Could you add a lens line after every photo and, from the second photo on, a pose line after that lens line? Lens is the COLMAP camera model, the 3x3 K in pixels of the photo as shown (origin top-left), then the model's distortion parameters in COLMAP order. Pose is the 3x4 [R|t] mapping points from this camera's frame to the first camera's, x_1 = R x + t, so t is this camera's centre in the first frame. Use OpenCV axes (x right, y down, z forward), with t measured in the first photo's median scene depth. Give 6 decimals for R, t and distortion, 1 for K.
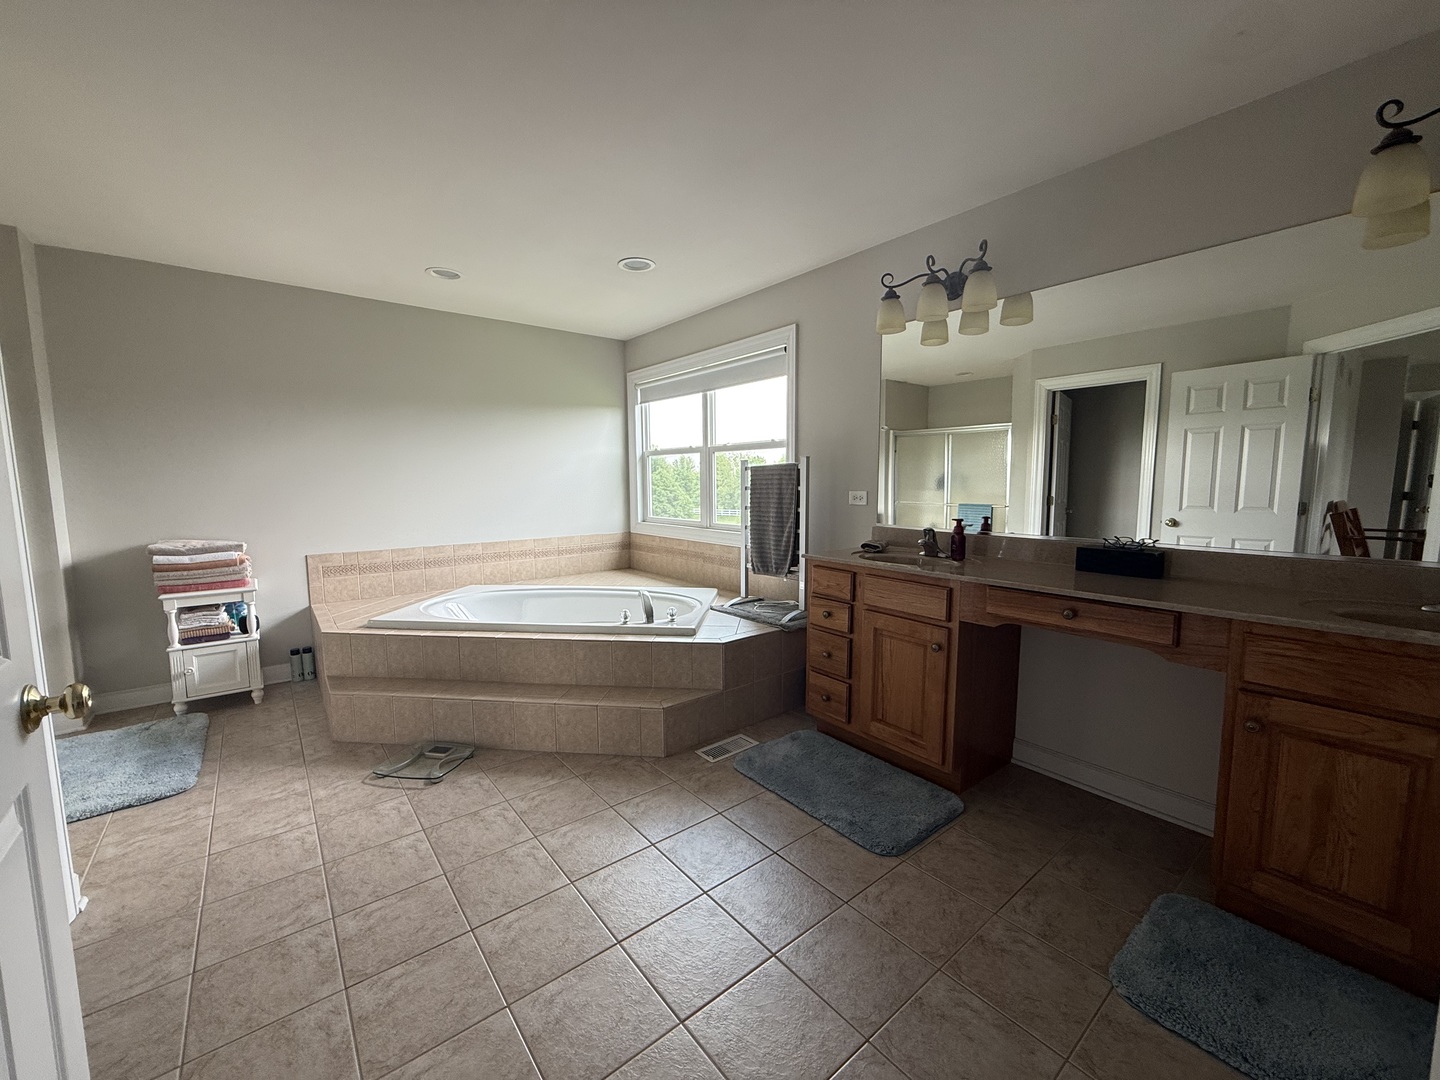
lens RADIAL K [[574.4, 0, 720.0], [0, 574.4, 540.0], [0, 0, 1]] dist [0.000182, 0.000308]
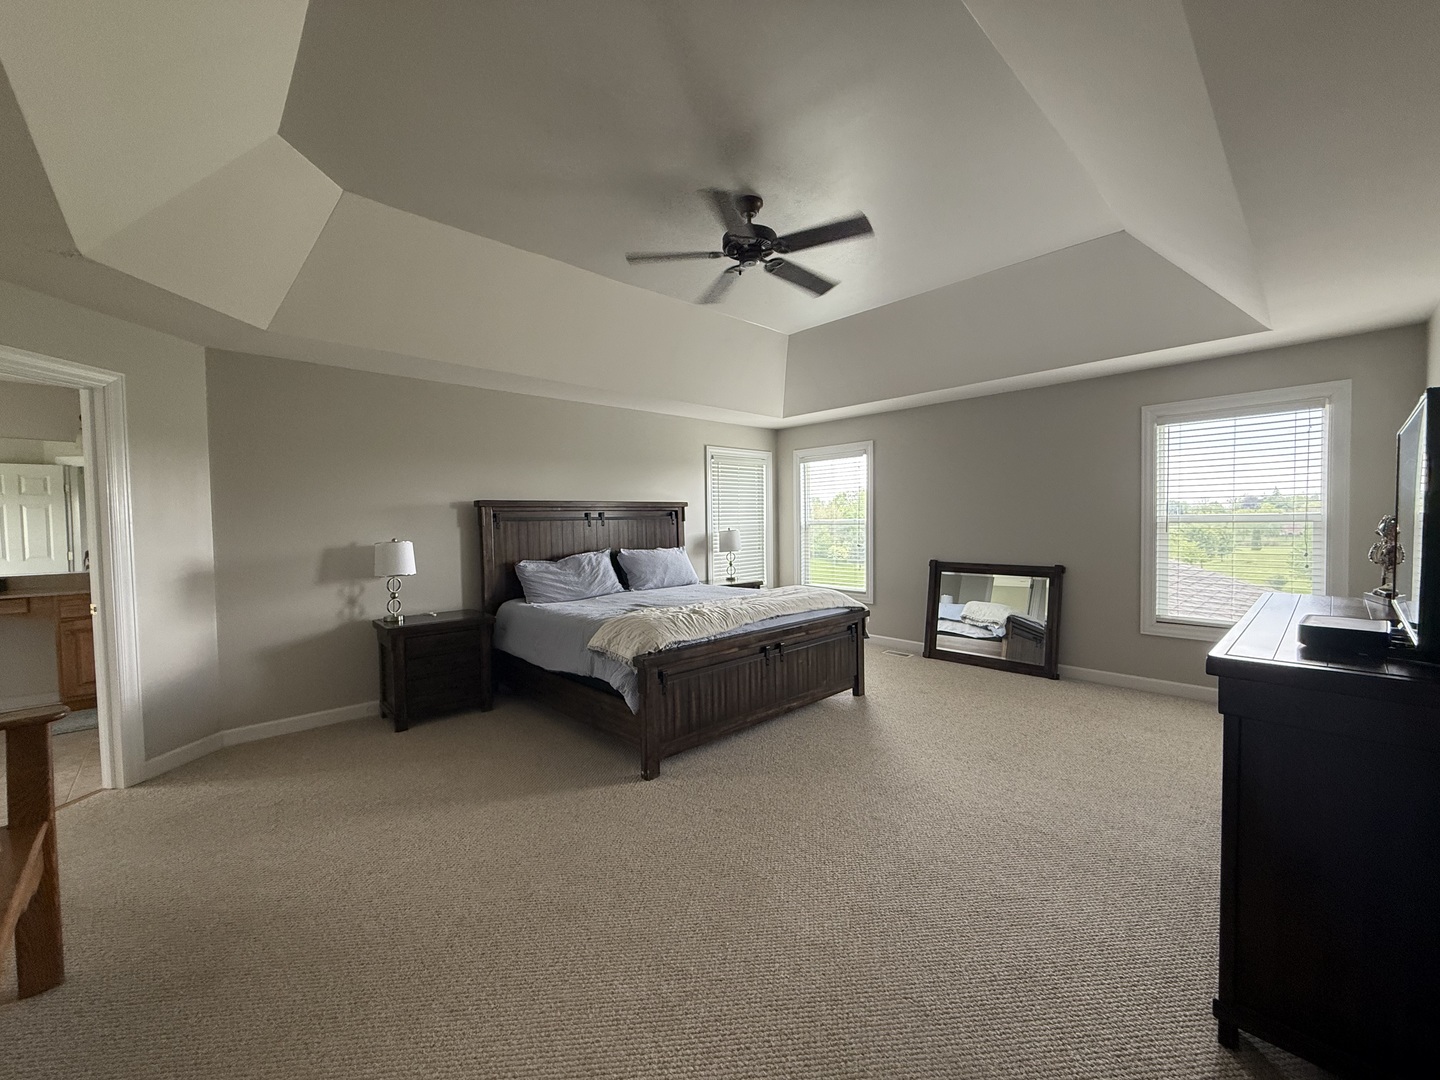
lens RADIAL K [[574.4, 0, 720.0], [0, 574.4, 540.0], [0, 0, 1]] dist [0.000182, 0.000308]
pose [[-0.073041, -0.035023, 0.996714, -1.831647], [0.119613, 0.991862, 0.043618, 0.126599], [-0.990130, 0.122406, -0.068257, -1.765050]]
